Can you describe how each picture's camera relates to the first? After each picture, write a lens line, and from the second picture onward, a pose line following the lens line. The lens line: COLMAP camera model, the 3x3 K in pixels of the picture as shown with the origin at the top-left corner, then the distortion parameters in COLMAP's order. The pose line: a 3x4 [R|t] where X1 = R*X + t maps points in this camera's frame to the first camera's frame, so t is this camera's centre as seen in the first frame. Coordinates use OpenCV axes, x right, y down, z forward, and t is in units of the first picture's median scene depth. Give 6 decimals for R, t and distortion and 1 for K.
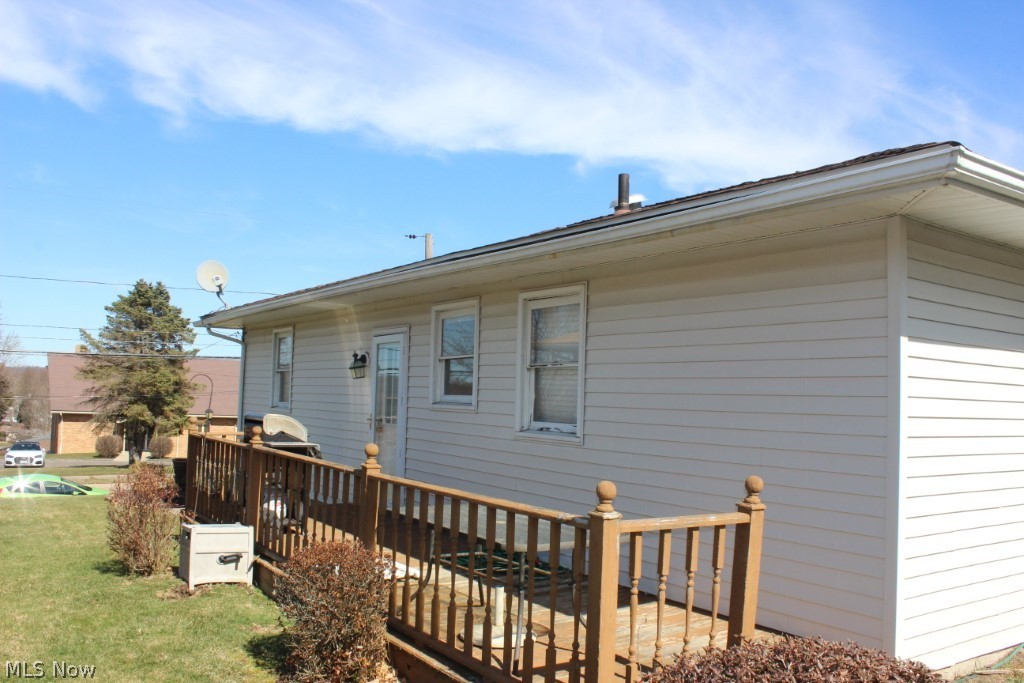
lens RADIAL K [[870.9, 0, 512.0], [0, 870.9, 341.5], [0, 0, 1]] dist [-0.166811, 0.153363]
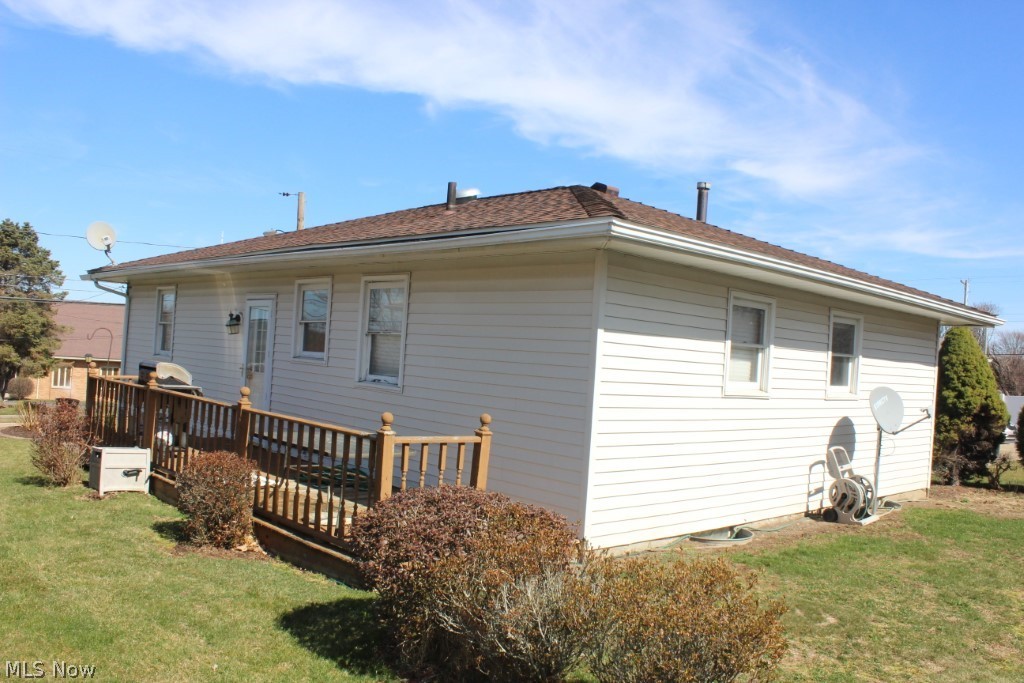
lens RADIAL K [[870.9, 0, 512.0], [0, 870.9, 341.5], [0, 0, 1]] dist [-0.166811, 0.153363]
pose [[0.988694, 0.035103, 0.145779, 0.045351], [-0.042987, 0.997759, 0.051284, -0.034273], [-0.143652, -0.056971, 0.987987, -0.323124]]
